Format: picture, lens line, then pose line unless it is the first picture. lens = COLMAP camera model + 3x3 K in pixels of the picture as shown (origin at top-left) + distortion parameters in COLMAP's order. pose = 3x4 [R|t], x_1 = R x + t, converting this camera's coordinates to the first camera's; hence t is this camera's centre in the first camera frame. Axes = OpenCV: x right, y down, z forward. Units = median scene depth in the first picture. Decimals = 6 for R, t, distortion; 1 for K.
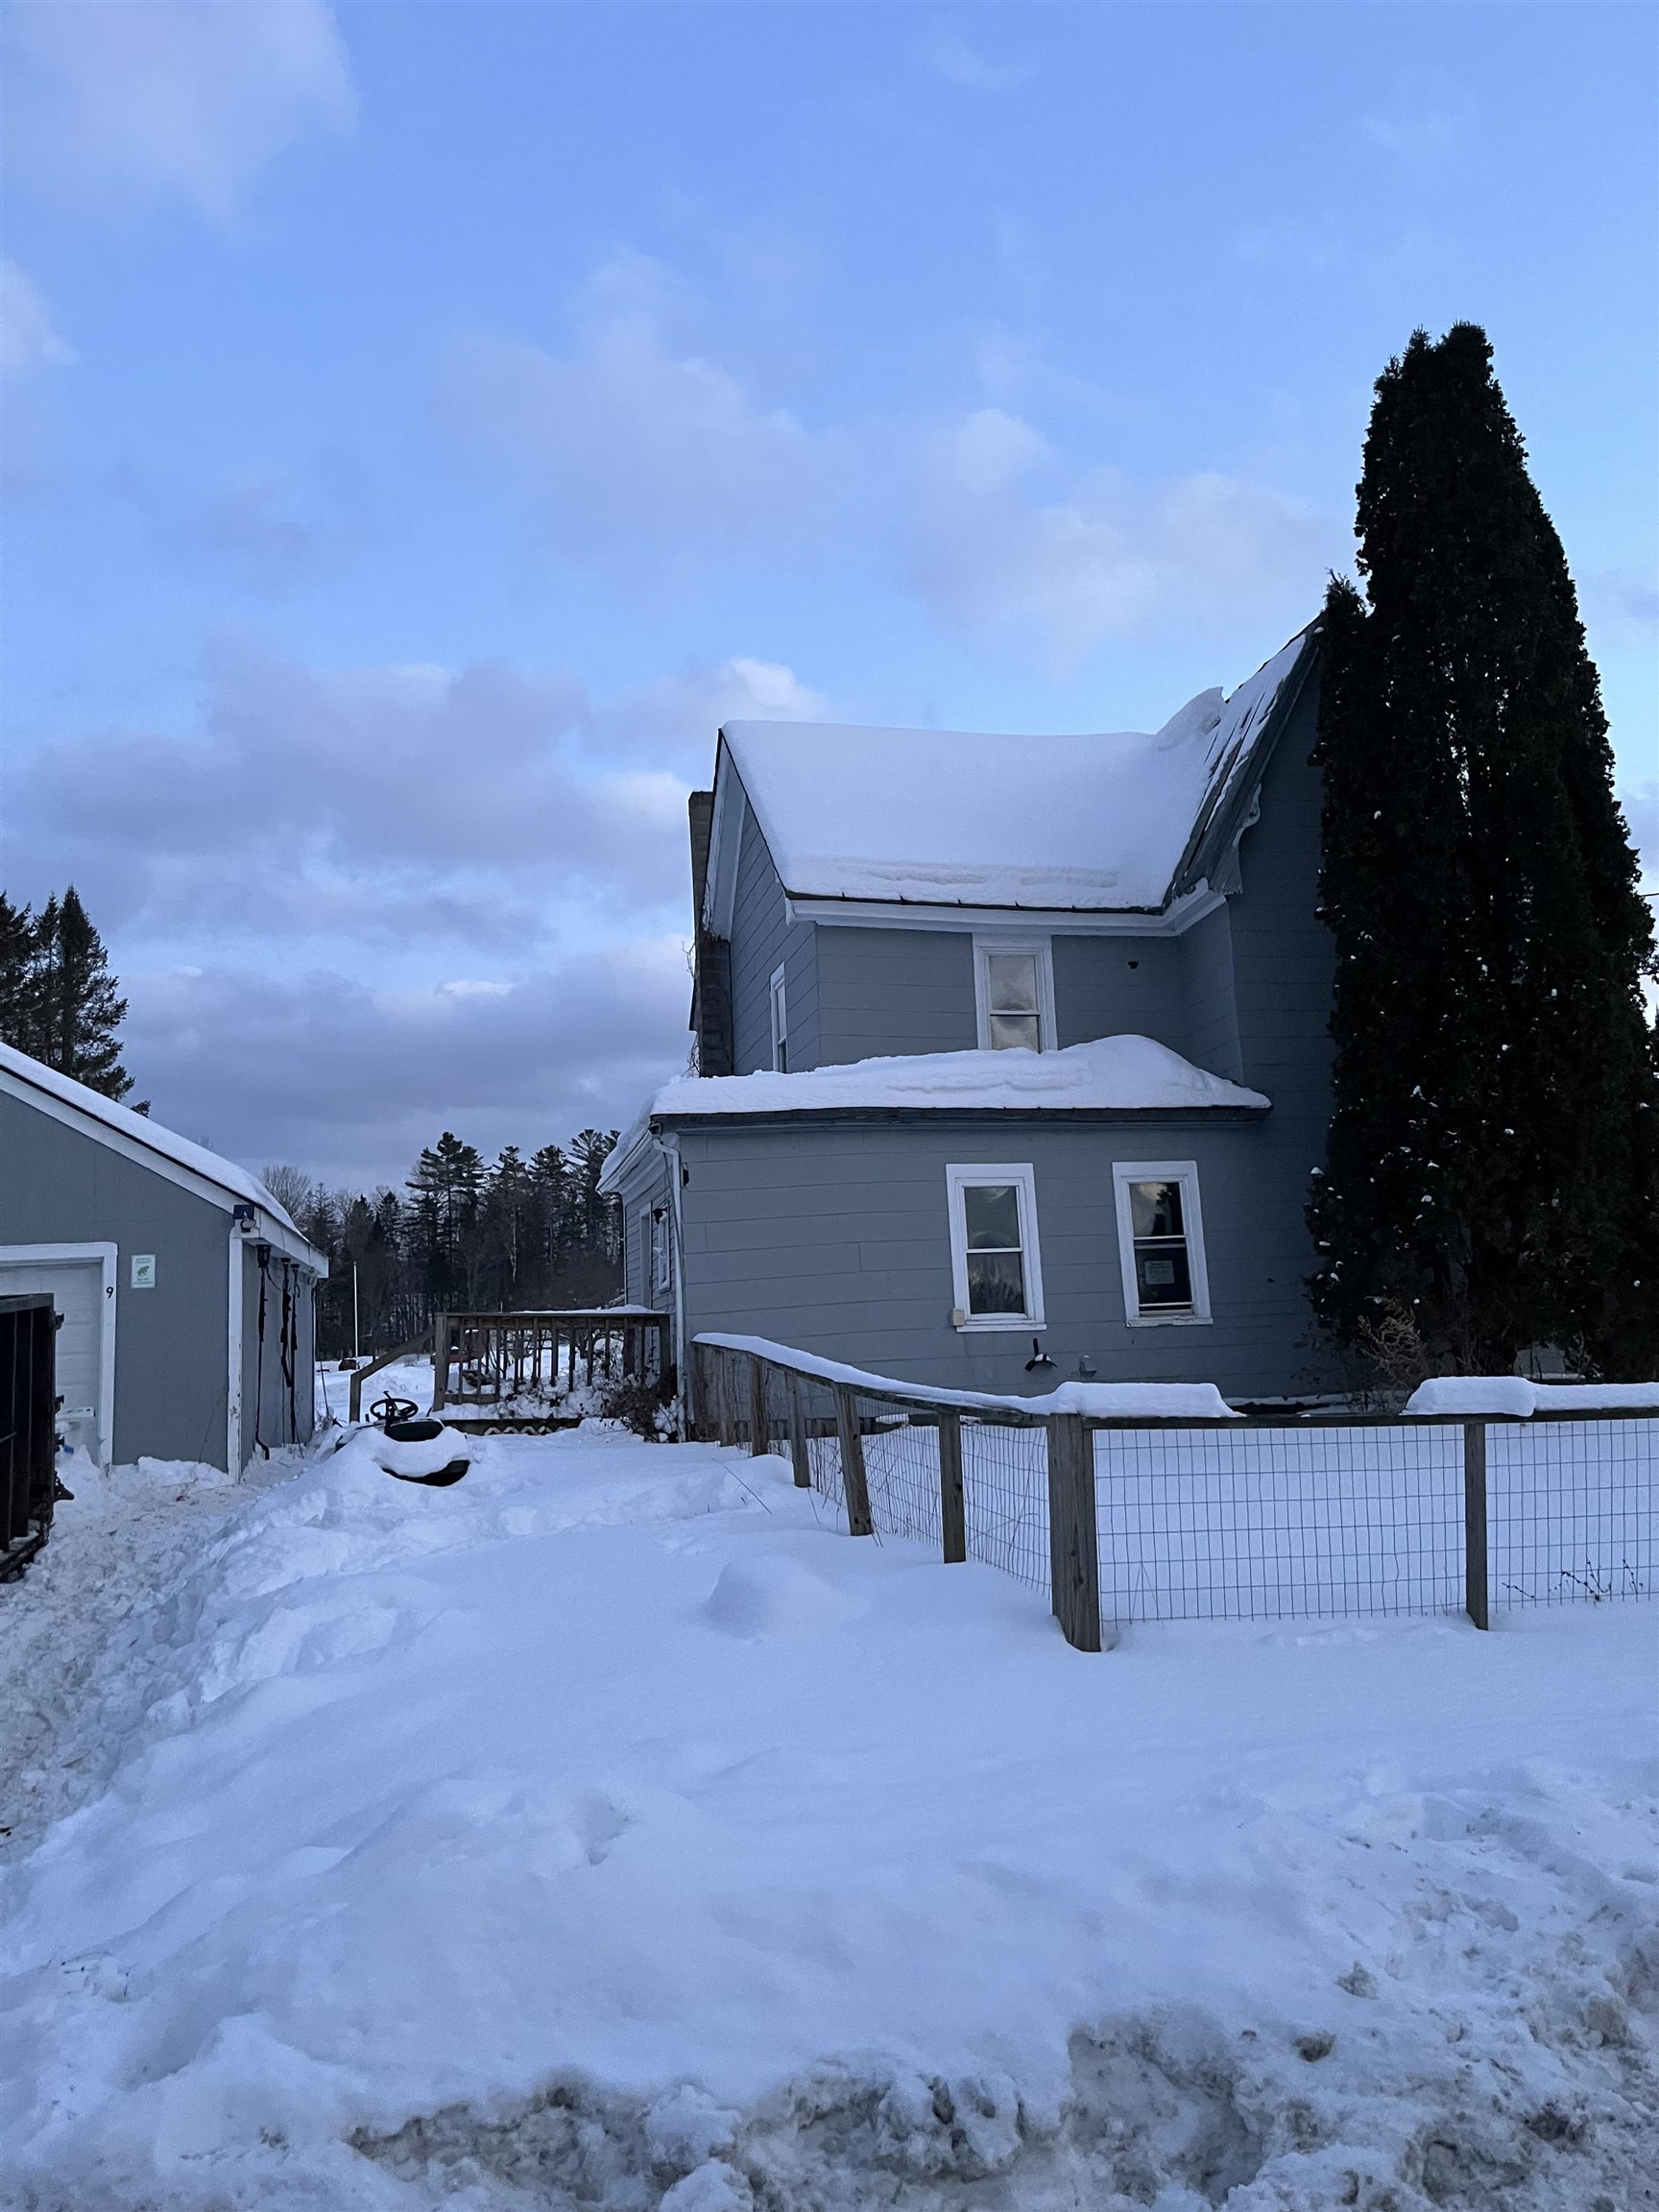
lens RADIAL K [[1706.3, 0, 829.5], [0, 1706.3, 1106.0], [0, 0, 1]] dist [0.066828, -0.109154]
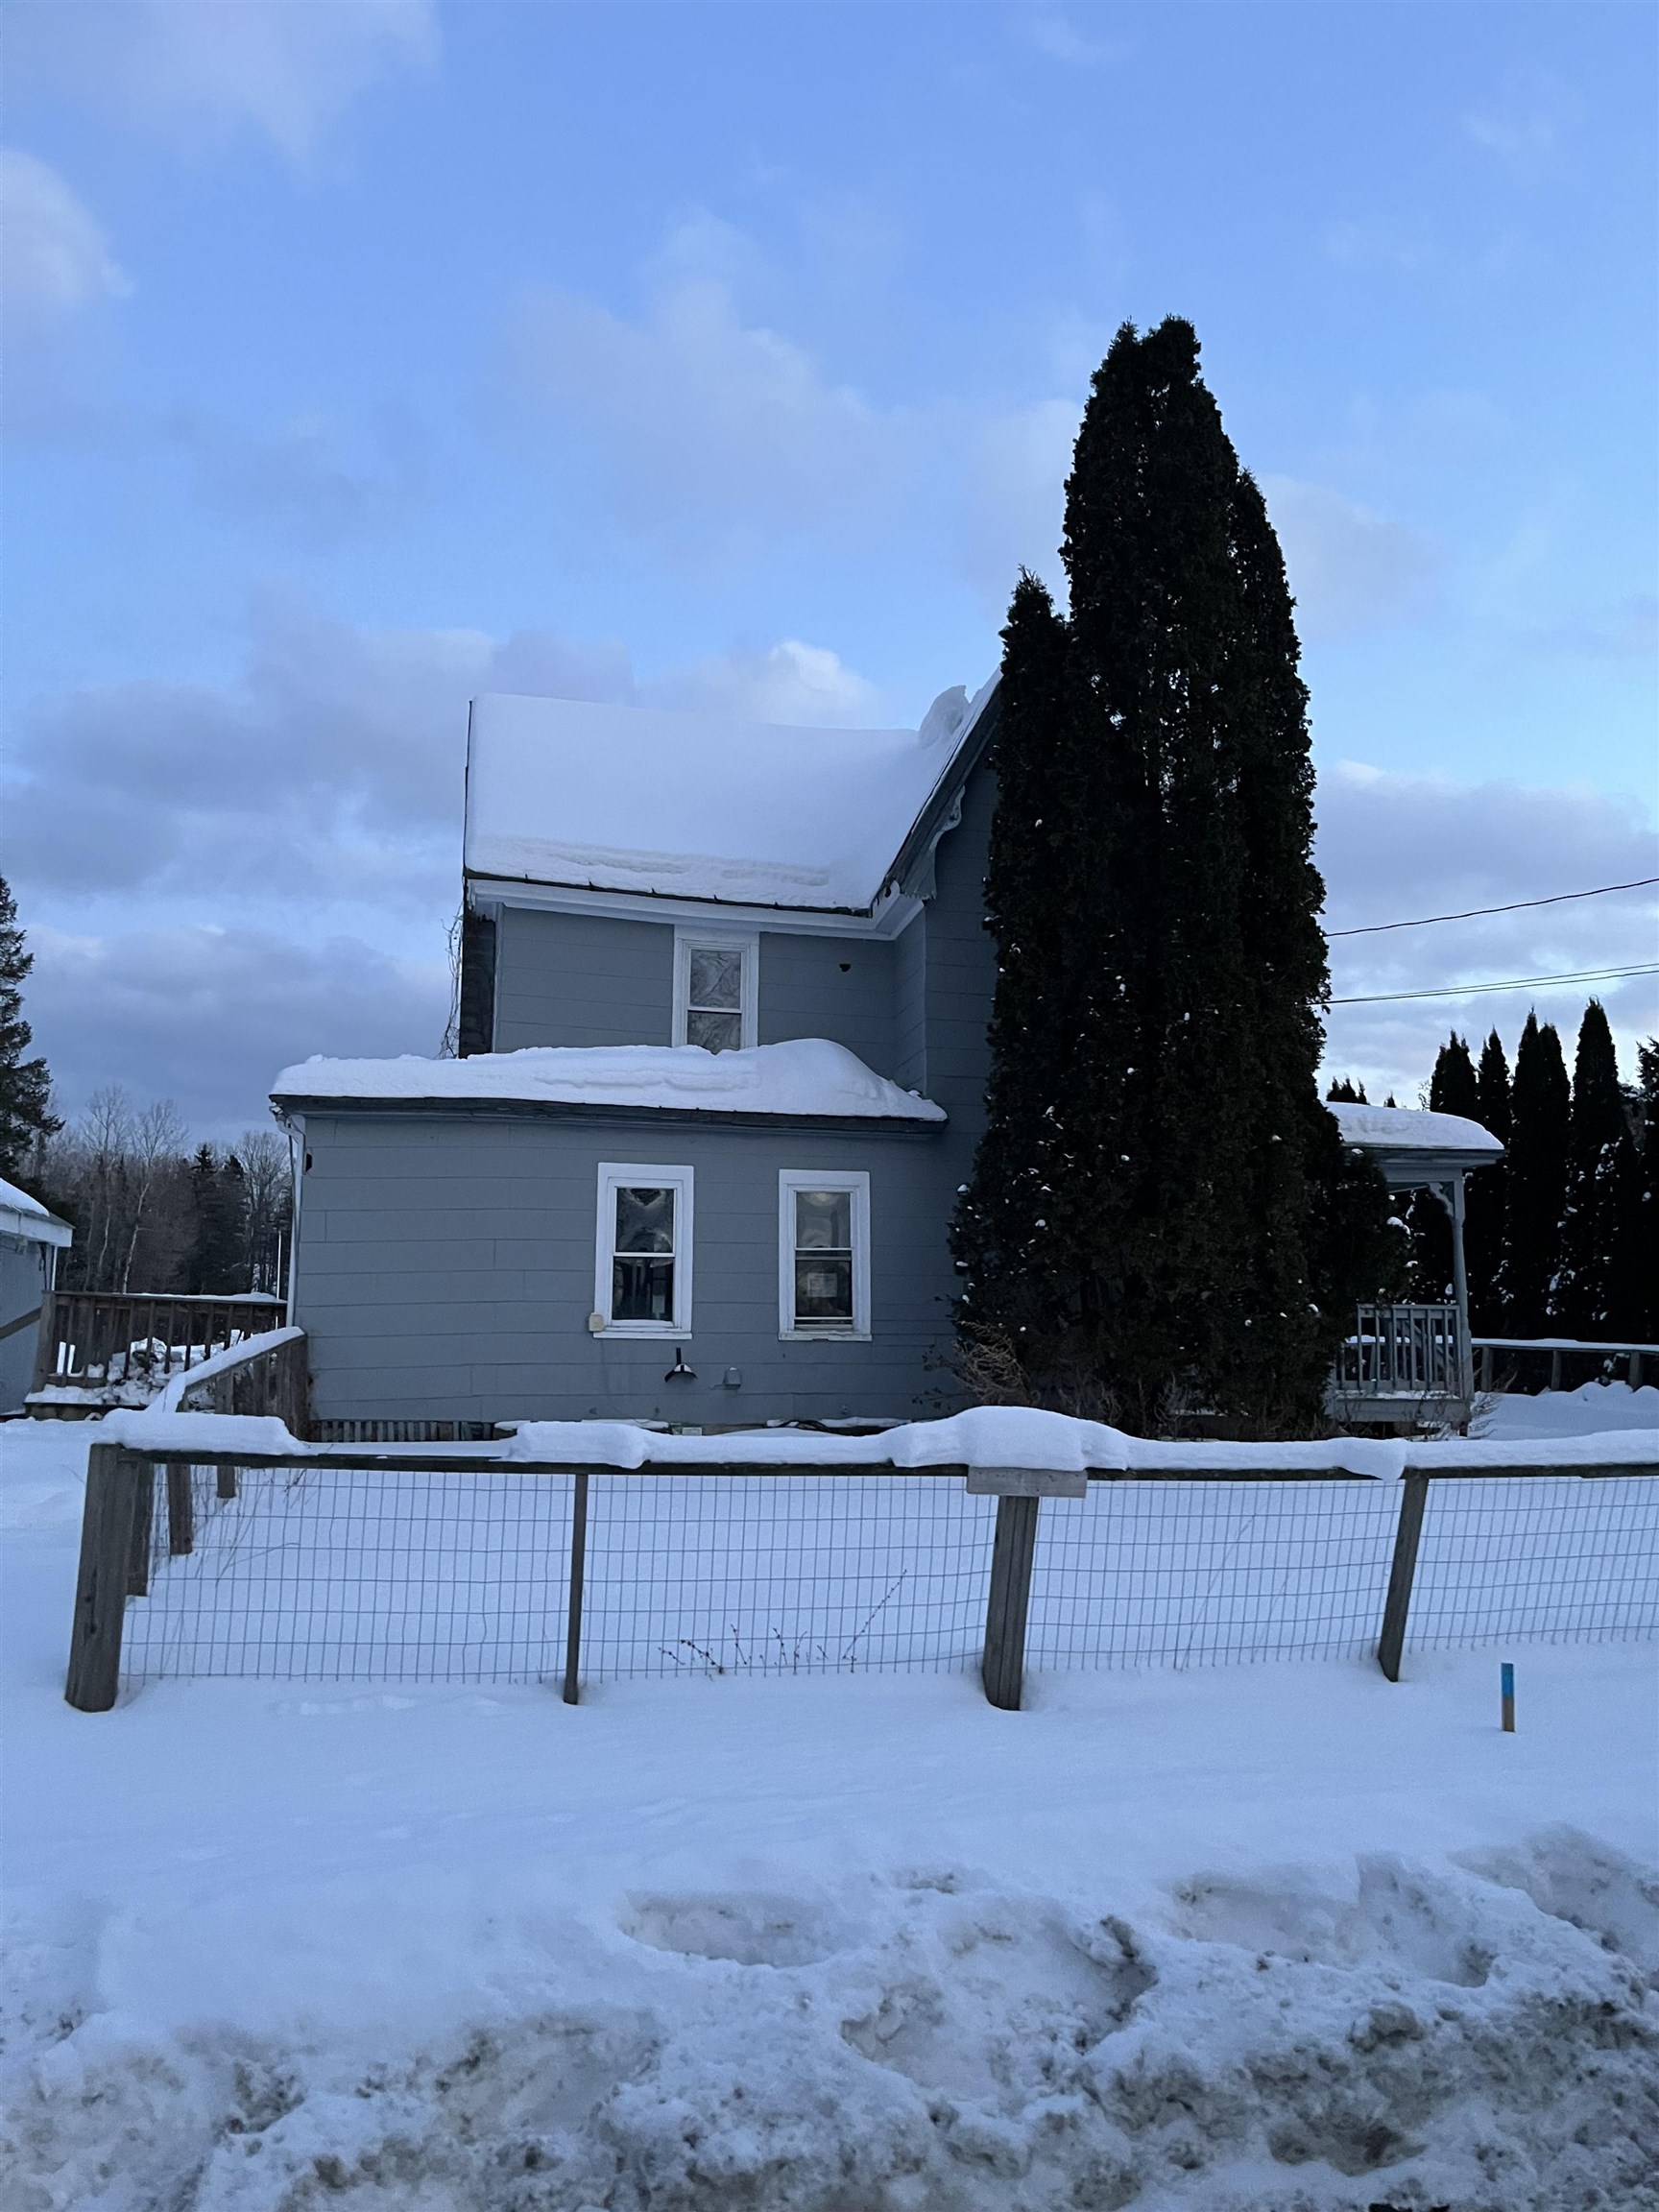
lens RADIAL K [[1706.3, 0, 829.5], [0, 1706.3, 1106.0], [0, 0, 1]] dist [0.066828, -0.109154]
pose [[0.998590, 0.052542, 0.007580, 0.186192], [-0.052564, 0.998614, 0.002766, -0.006904], [-0.007424, -0.003160, 0.999967, 0.037052]]
